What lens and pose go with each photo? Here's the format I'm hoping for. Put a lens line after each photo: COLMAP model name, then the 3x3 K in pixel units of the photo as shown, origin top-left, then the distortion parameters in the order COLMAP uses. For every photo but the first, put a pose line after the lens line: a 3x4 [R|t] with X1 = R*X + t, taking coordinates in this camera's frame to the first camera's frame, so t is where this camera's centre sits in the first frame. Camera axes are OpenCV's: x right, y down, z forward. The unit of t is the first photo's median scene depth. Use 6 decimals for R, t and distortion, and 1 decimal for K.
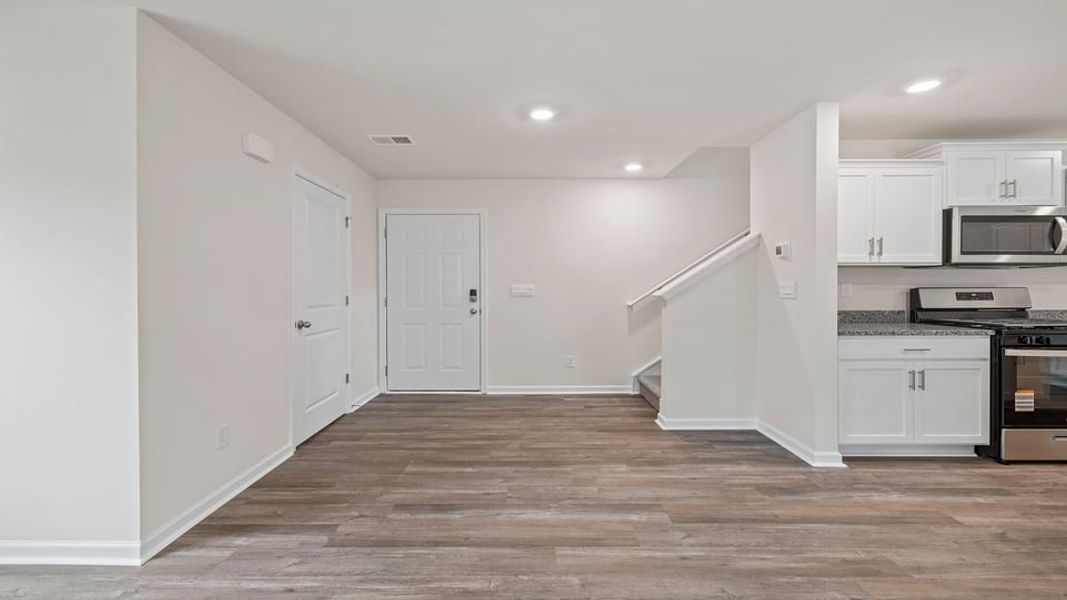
lens RADIAL K [[452.4, 0, 524.5], [0, 452.4, 291.1], [0, 0, 1]] dist [0.001412, 0.000518]
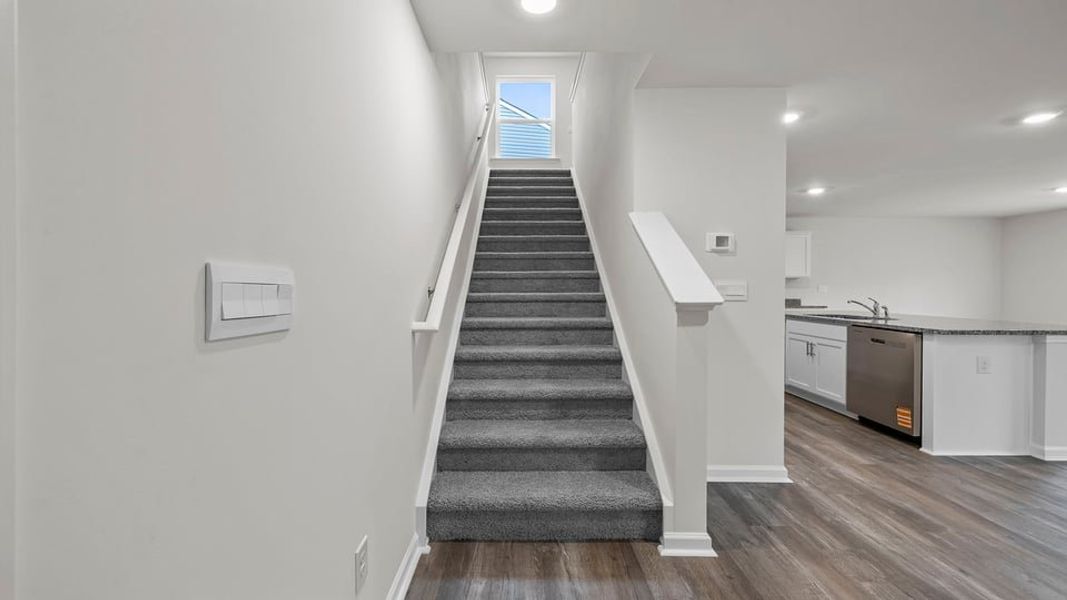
lens RADIAL K [[453.1, 0, 531.1], [0, 453.1, 291.5], [0, 0, 1]] dist [-0.000169, -0.000013]
pose [[-0.035237, -0.008117, 0.999346, -0.213844], [0.004079, 0.999958, 0.008266, -0.011172], [-0.999371, 0.004367, -0.035202, 1.317868]]
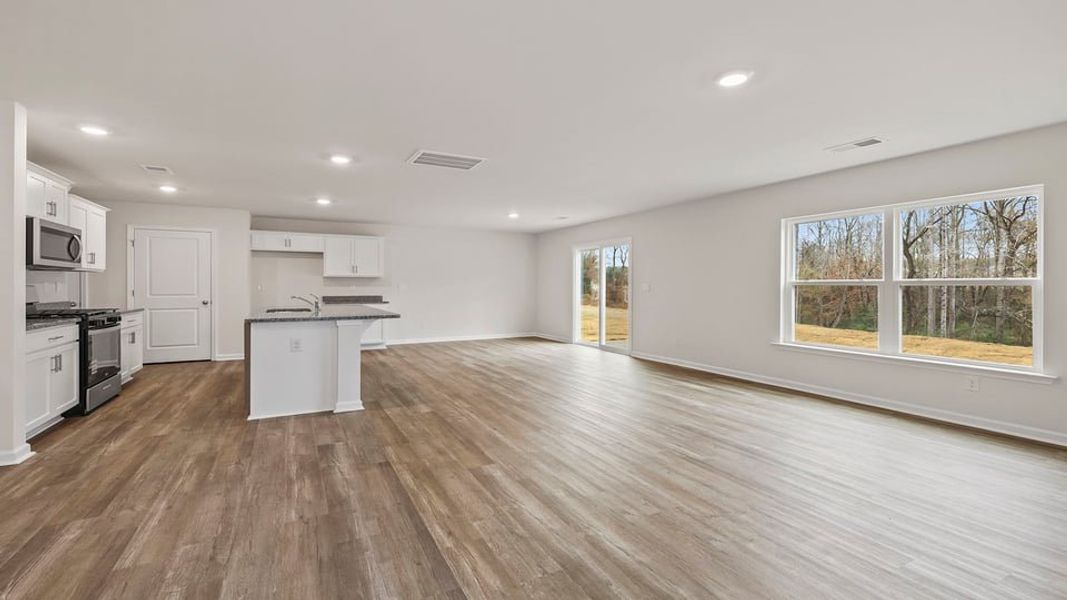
lens RADIAL K [[452.4, 0, 530.4], [0, 452.4, 297.0], [0, 0, 1]] dist [0.001412, 0.000518]
pose [[-0.476420, -0.018990, 0.879013, -0.649721], [0.004653, 0.999698, 0.024119, -0.000912], [-0.879205, 0.015580, -0.476188, 0.397172]]
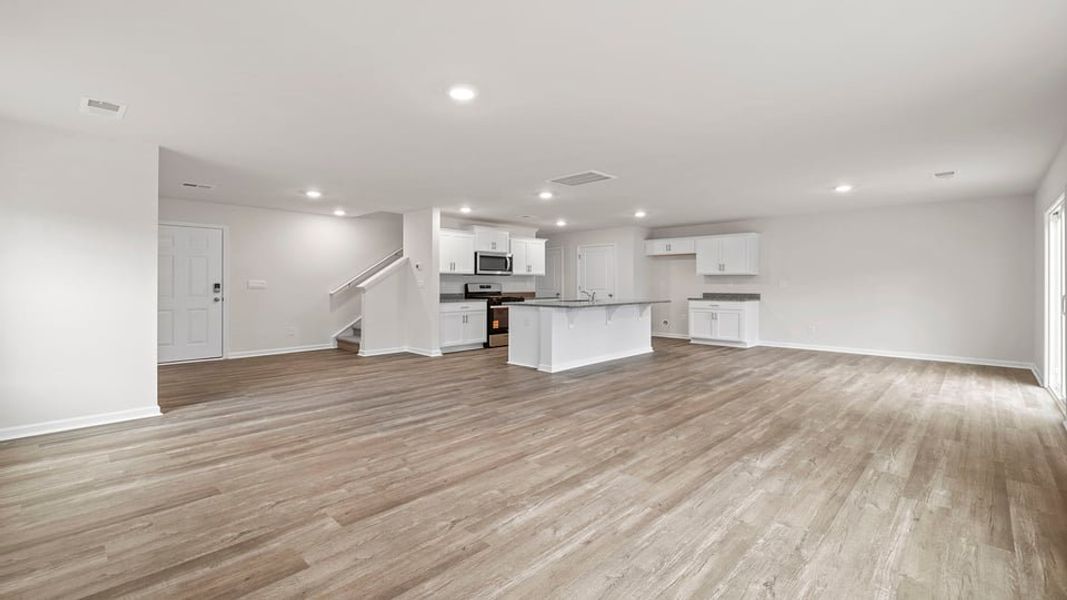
lens RADIAL K [[466.9, 0, 527.6], [0, 466.9, 285.2], [0, 0, 1]] dist [0.017019, 0.000042]
pose [[0.693930, 0.000685, 0.720042, -0.677879], [0.001452, 0.999996, -0.002351, 0.008346], [-0.720041, 0.002676, 0.693926, -0.930584]]
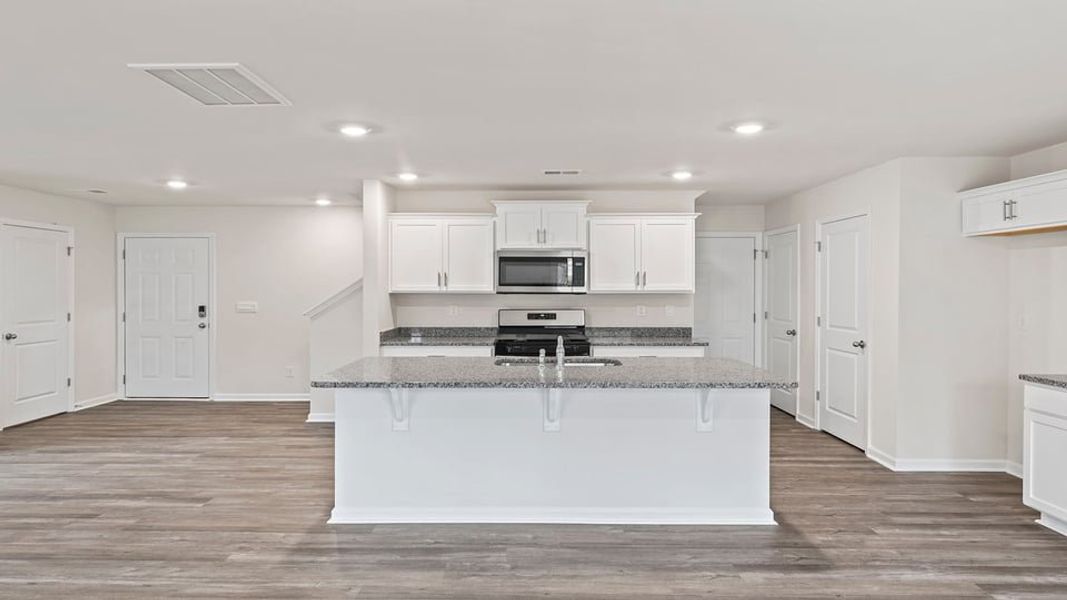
lens RADIAL K [[689.6, 0, 530.1], [0, 689.6, 289.2], [0, 0, 1]] dist [0.001743, -0.000807]
pose [[0.999945, 0.003171, -0.010004, 0.980777], [-0.003190, 0.999993, -0.001939, -0.061607], [0.009998, 0.001971, 0.999948, -0.941525]]
